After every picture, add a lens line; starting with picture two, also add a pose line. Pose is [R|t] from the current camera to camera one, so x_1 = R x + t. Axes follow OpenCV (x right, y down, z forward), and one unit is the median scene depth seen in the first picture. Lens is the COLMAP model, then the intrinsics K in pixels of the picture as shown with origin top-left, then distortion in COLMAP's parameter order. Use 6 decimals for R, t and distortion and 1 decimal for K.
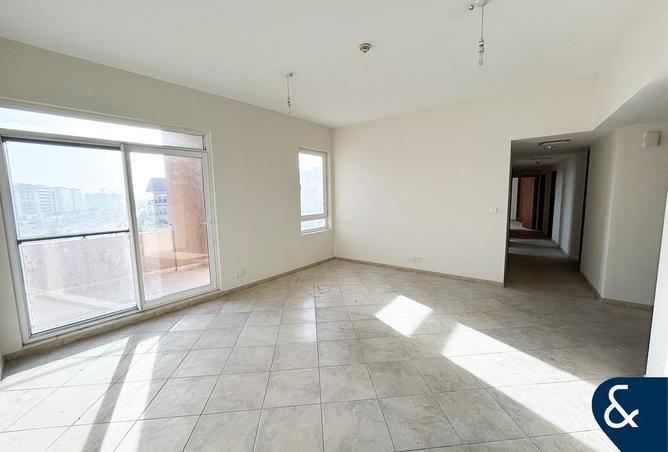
lens RADIAL K [[269.4, 0, 333.3], [0, 269.4, 224.1], [0, 0, 1]] dist [0.001551, -0.000055]
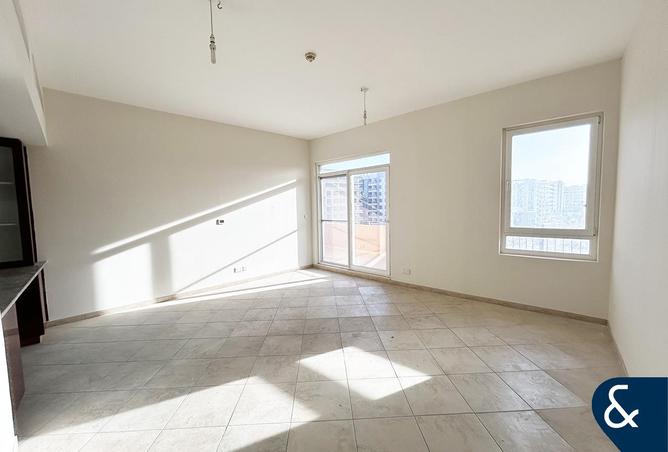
lens RADIAL K [[269.4, 0, 333.3], [0, 269.4, 224.1], [0, 0, 1]] dist [0.001551, -0.000055]
pose [[-0.049796, 0.087751, -0.994897, 0.962217], [-0.086496, 0.992011, 0.091826, -0.105743], [0.995007, 0.090627, -0.041808, 0.964206]]
